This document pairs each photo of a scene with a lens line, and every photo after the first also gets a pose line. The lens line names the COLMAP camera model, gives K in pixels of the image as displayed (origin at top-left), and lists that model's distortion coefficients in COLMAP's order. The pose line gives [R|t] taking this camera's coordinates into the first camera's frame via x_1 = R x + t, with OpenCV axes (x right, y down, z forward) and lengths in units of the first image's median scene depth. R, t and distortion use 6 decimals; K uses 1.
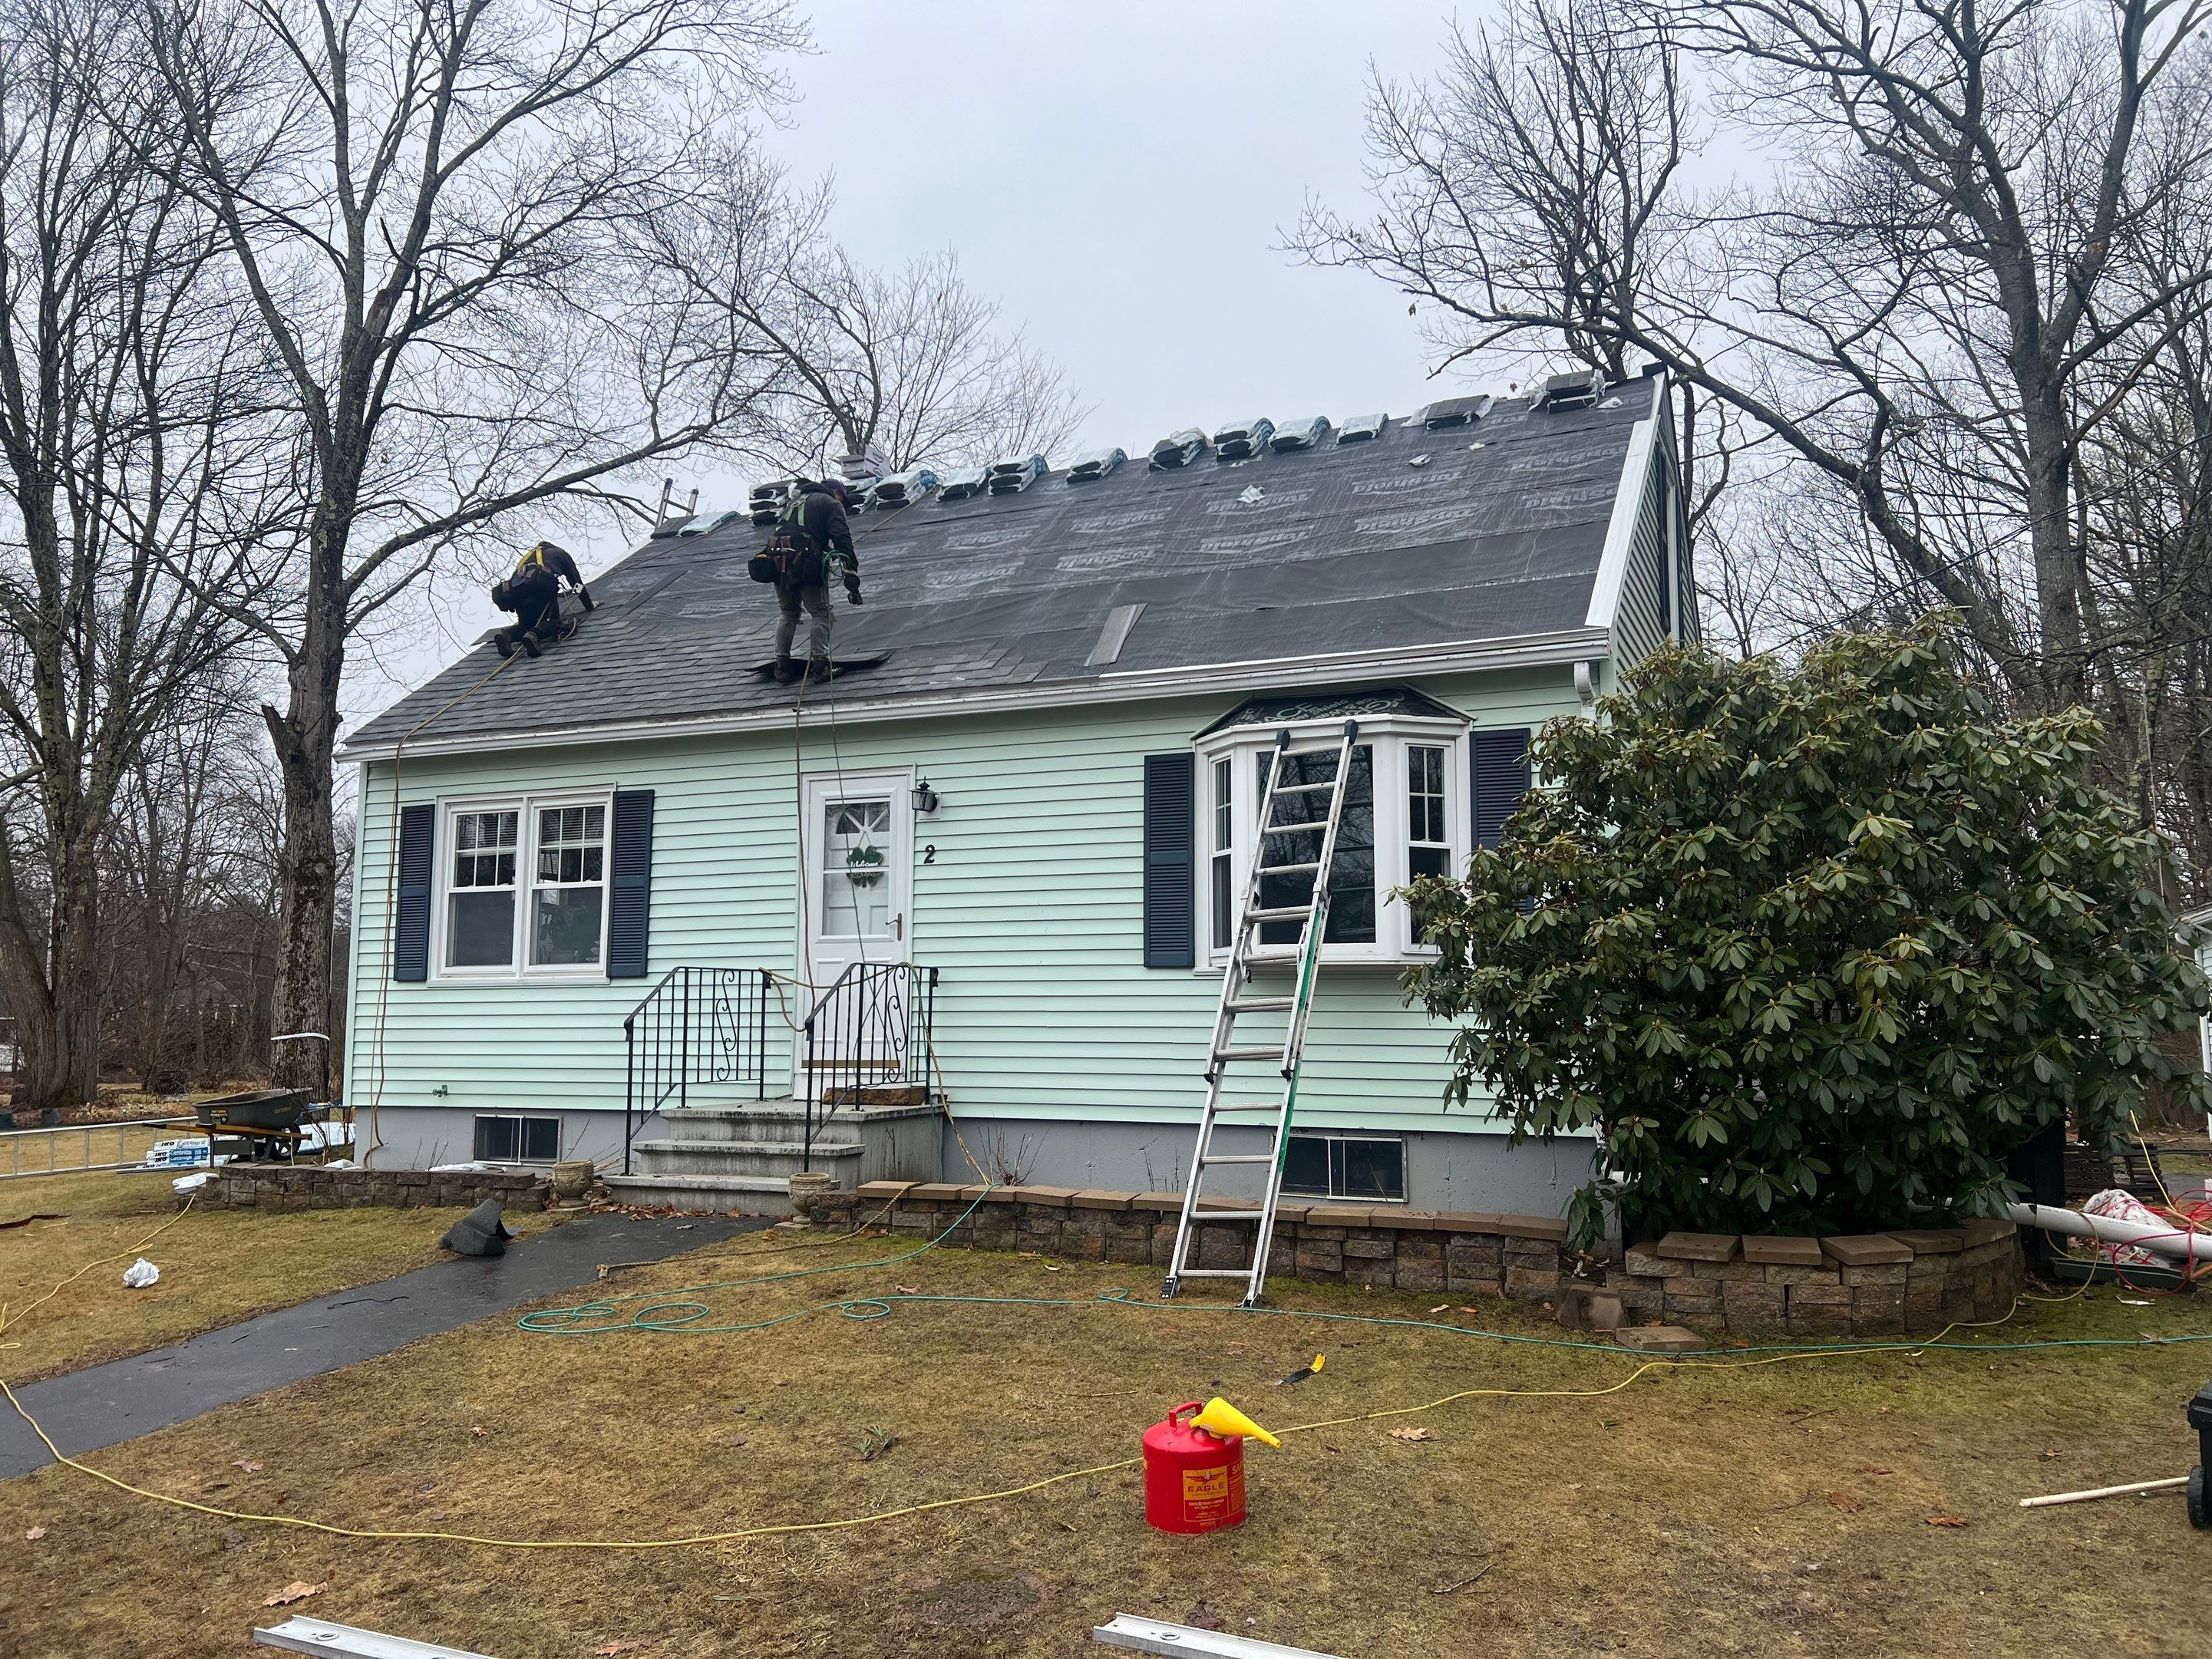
lens RADIAL K [[1569.4, 0, 1112.3], [0, 1569.4, 830.0], [0, 0, 1]] dist [0.048132, -0.001884]
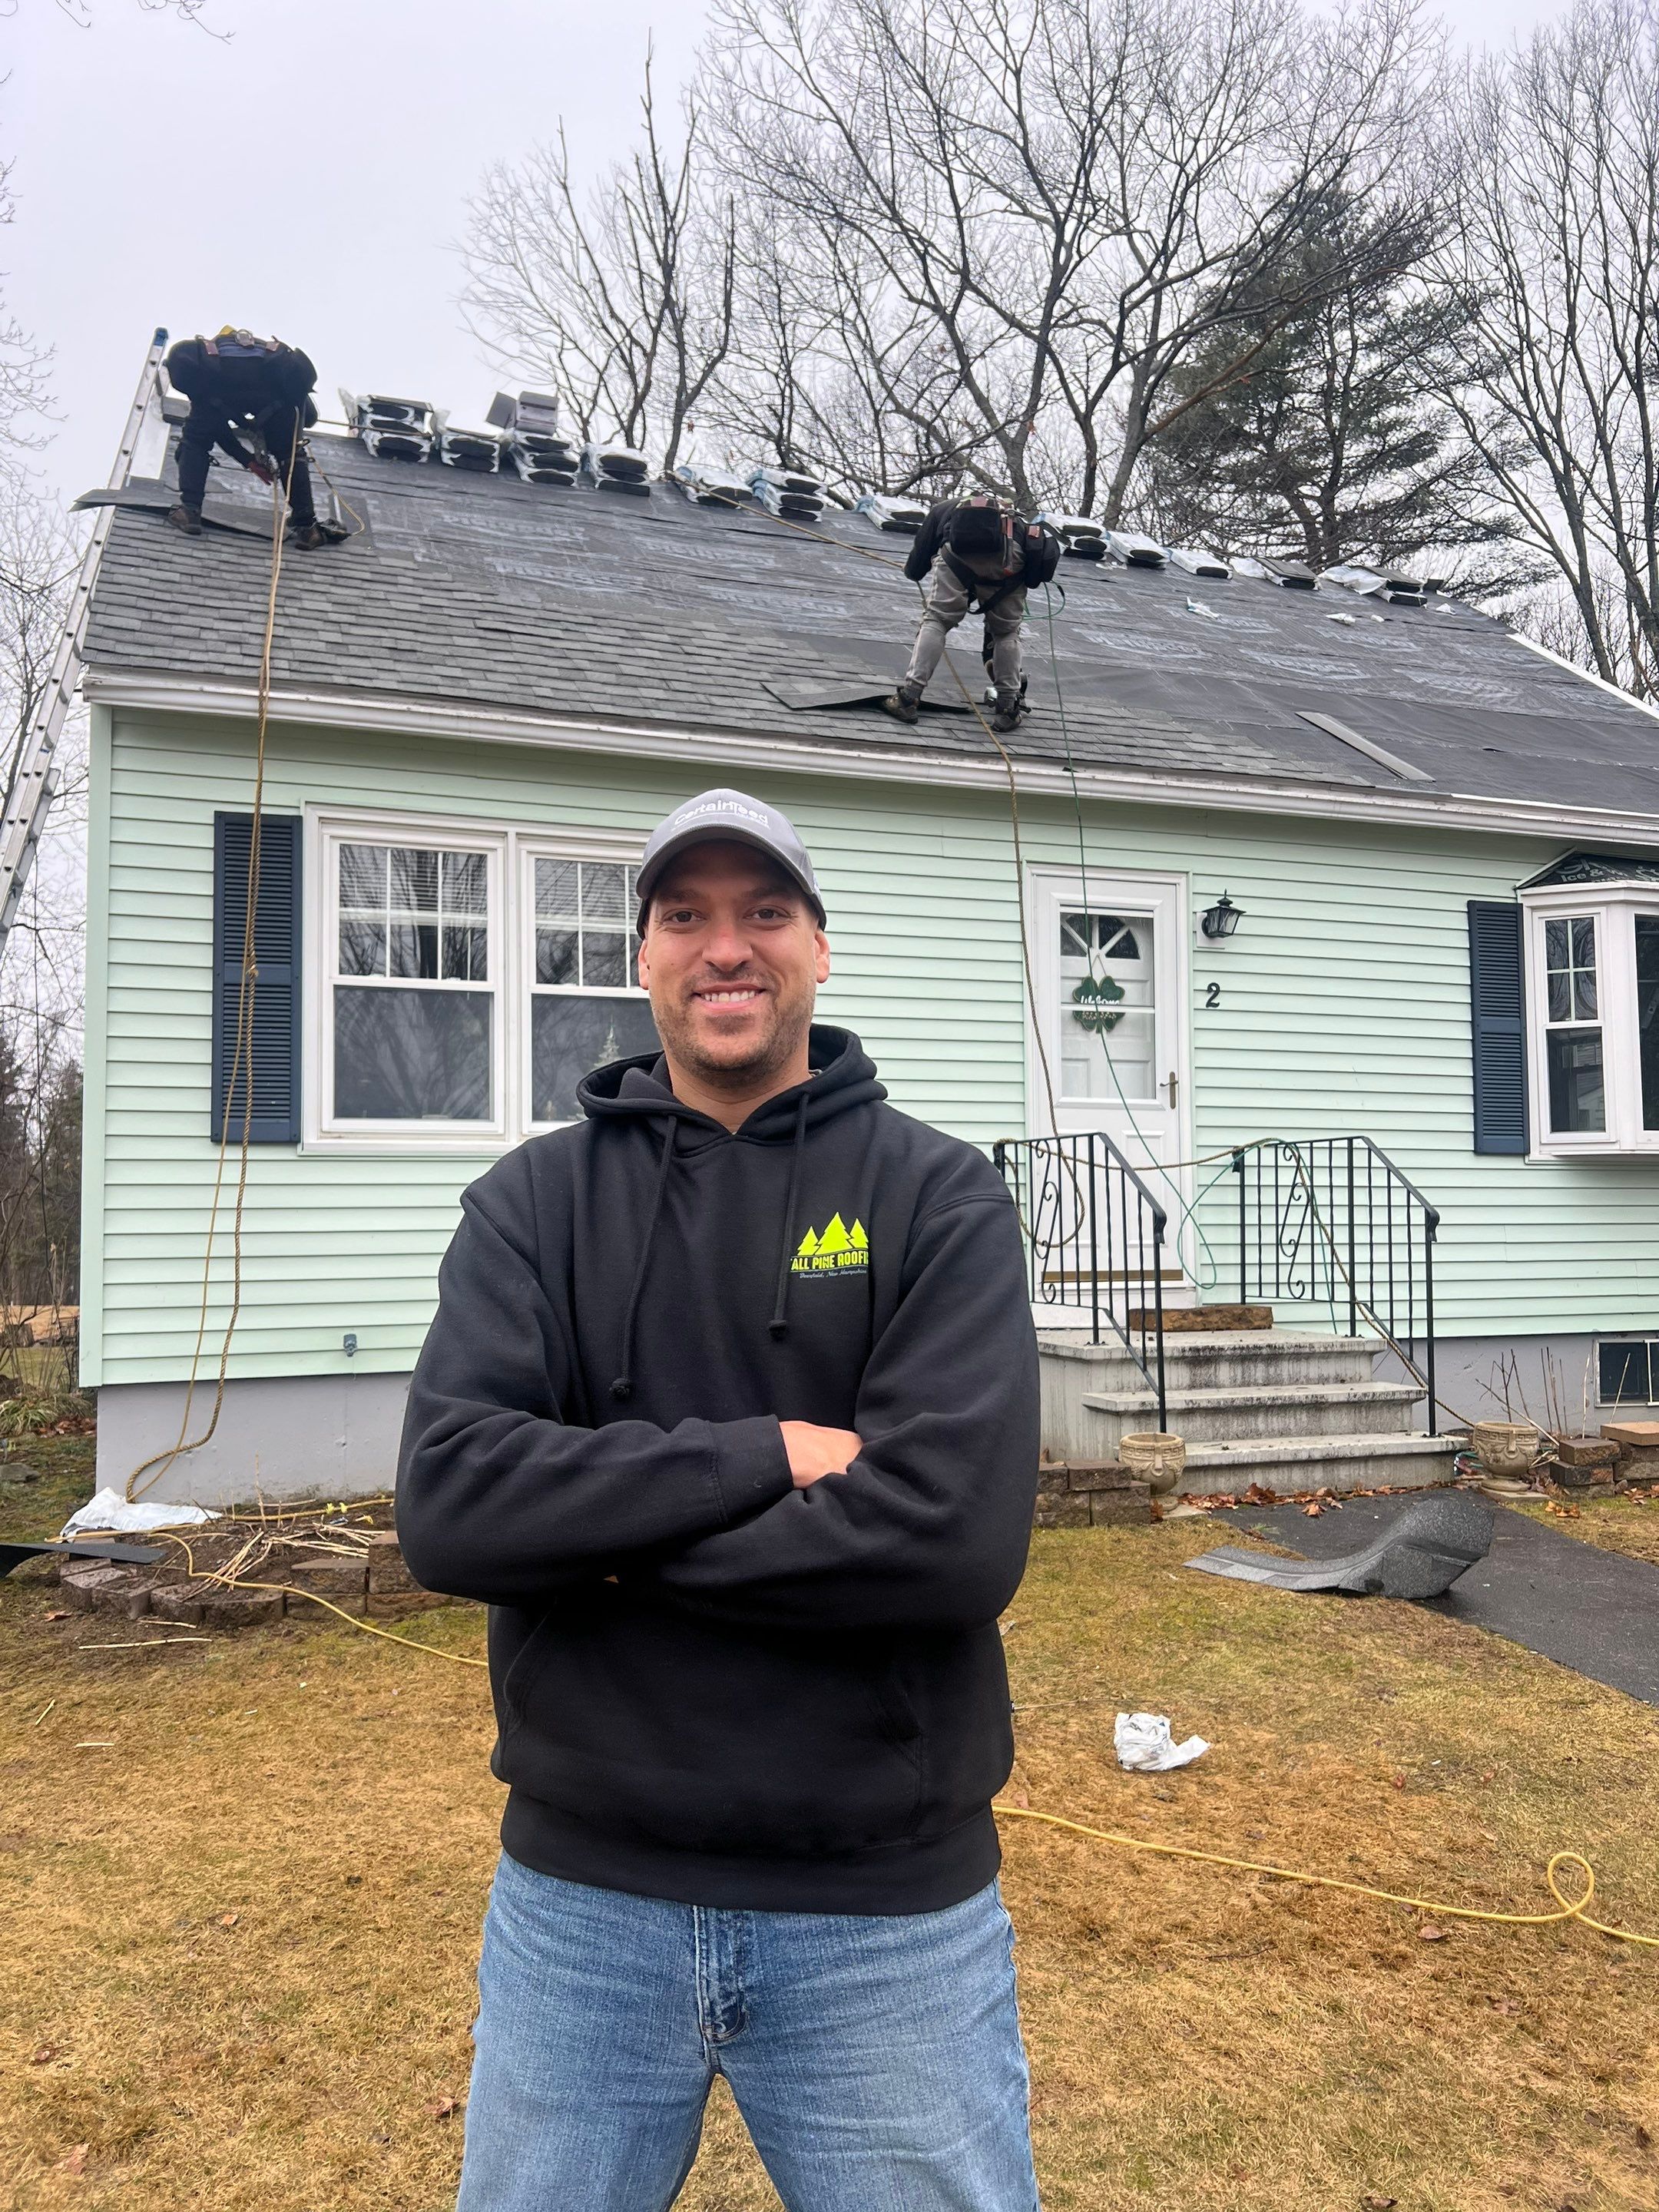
lens RADIAL K [[1843.2, 0, 831.6], [0, 1843.2, 1107.0], [0, 0, 1]] dist [0.077172, -0.002118]
pose [[0.718477, 0.031156, 0.694852, -0.840249], [-0.085797, 0.995337, 0.044084, 0.043950], [-0.690239, -0.091290, 0.717800, 0.475376]]
